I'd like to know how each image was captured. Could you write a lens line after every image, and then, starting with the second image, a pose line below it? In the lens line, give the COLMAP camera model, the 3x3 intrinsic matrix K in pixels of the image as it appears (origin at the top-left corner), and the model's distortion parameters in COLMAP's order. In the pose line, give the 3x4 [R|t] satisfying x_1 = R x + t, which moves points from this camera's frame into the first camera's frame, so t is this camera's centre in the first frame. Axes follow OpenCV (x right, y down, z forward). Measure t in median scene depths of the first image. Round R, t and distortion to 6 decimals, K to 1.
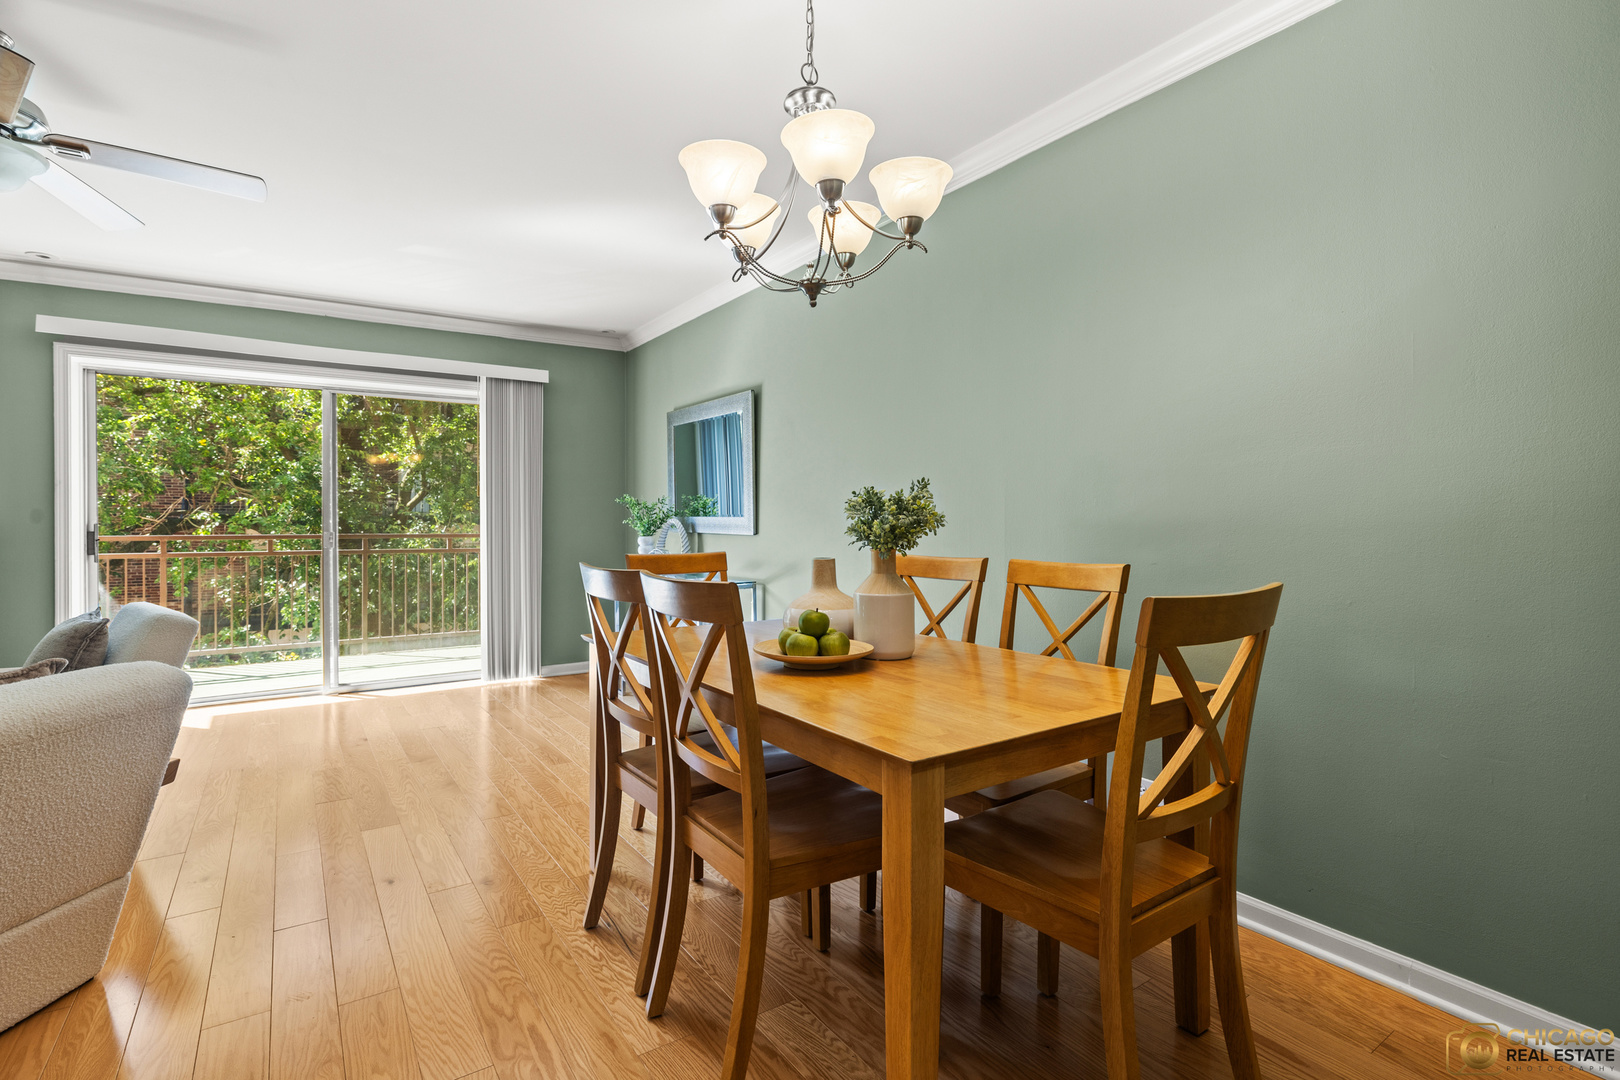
lens RADIAL K [[748.4, 0, 793.5], [0, 748.4, 526.9], [0, 0, 1]] dist [-0.016265, 0.000033]
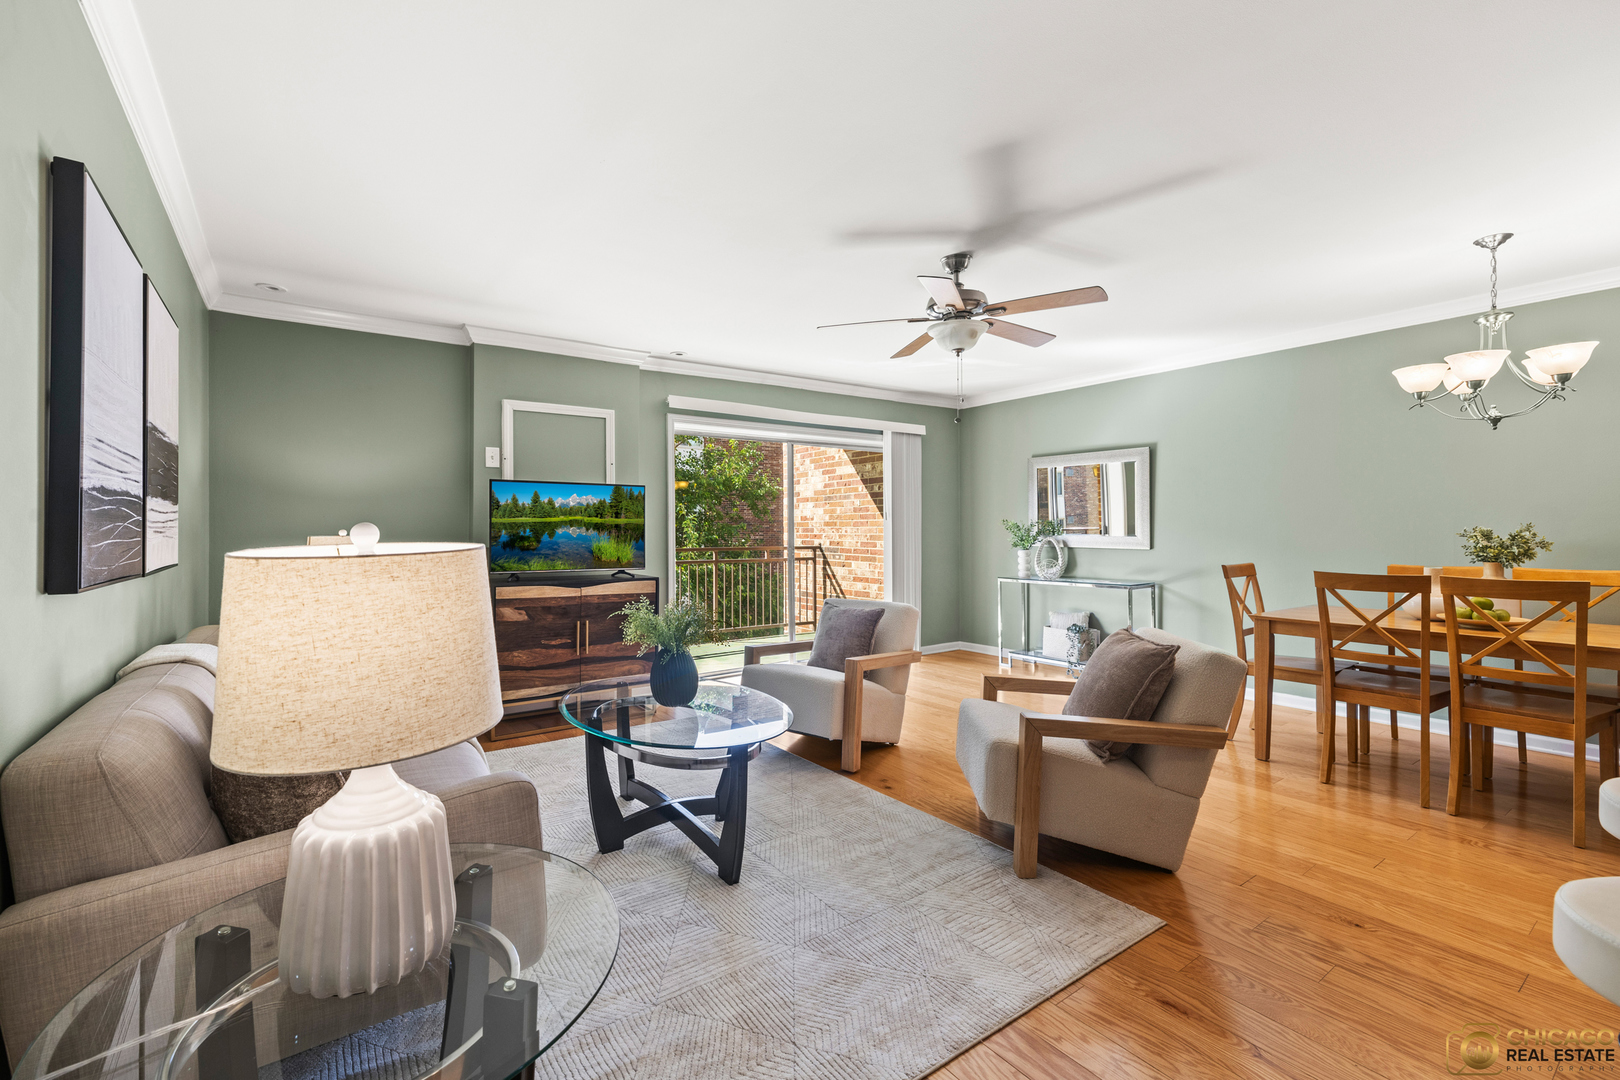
lens RADIAL K [[693.3, 0, 757.5], [0, 693.3, 534.5], [0, 0, 1]] dist [0.015108, -0.000421]
pose [[0.999993, -0.003710, 0.000855, -0.782403], [0.003709, 0.999993, 0.000359, -0.019440], [-0.000857, -0.000356, 1.000000, -0.299345]]
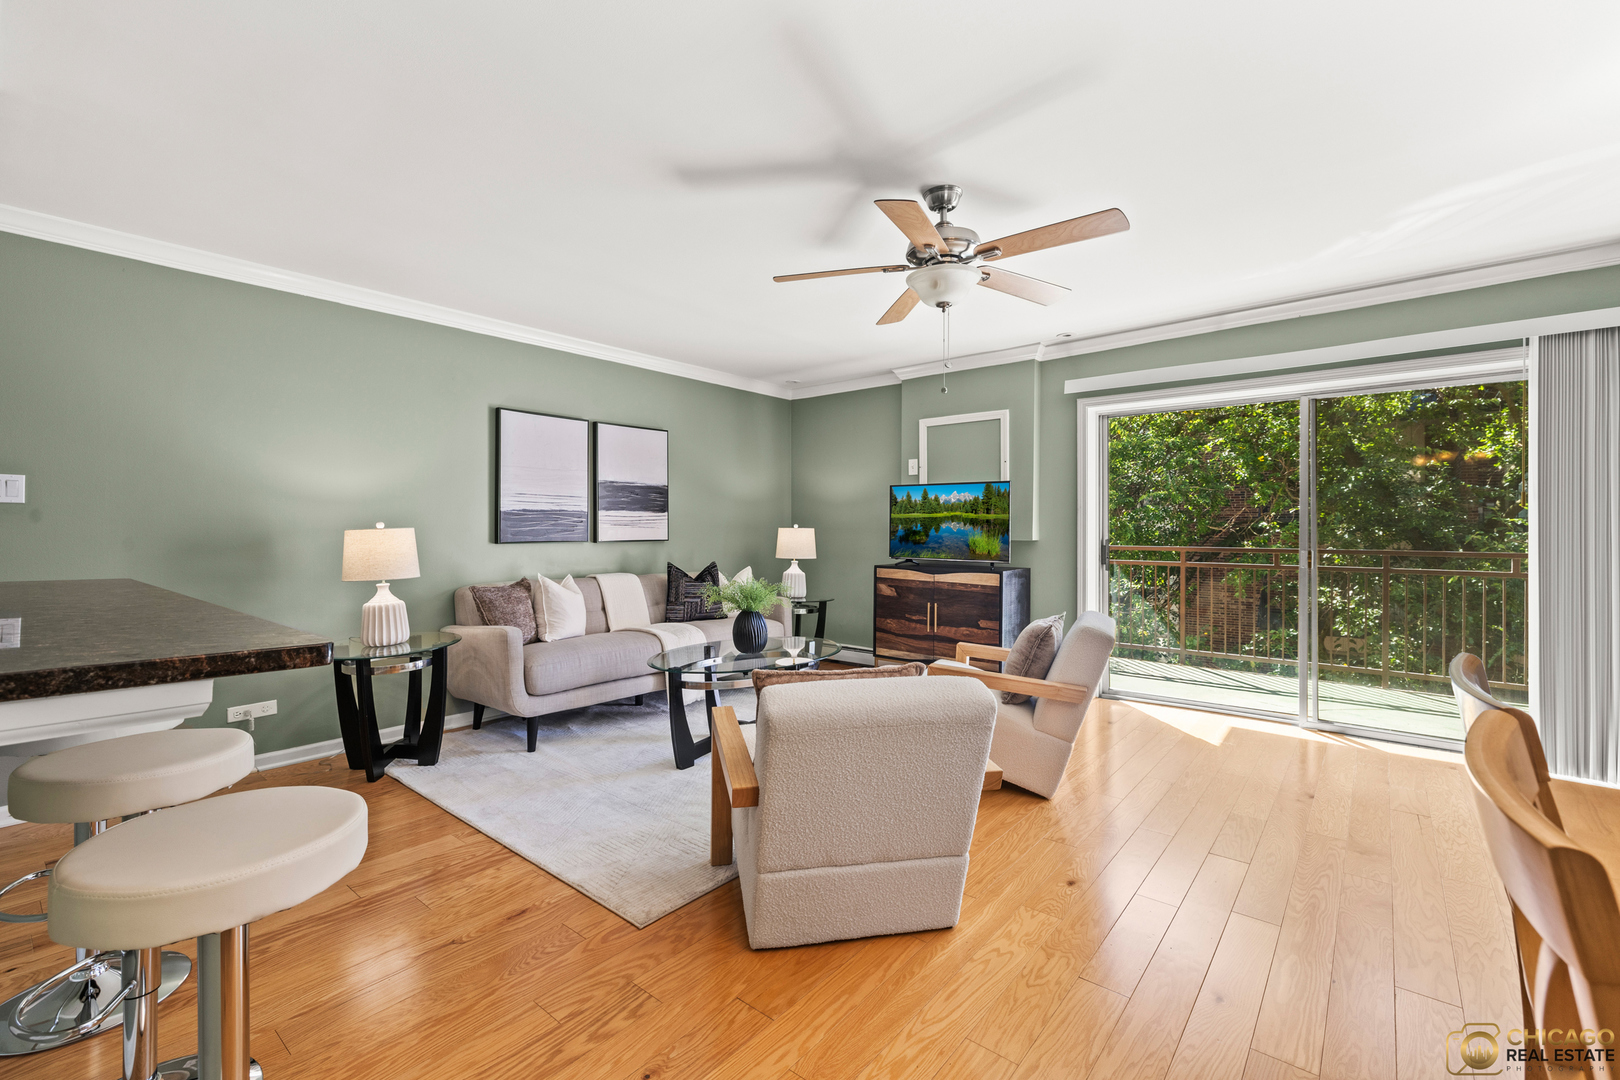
lens RADIAL K [[693.3, 0, 813.0], [0, 693.3, 530.6], [0, 0, 1]] dist [0.015108, -0.000421]
pose [[0.276532, 0.008727, -0.960965, 0.041886], [-0.006225, 0.999954, 0.007290, -0.024006], [0.960985, 0.003966, 0.276574, 0.200313]]
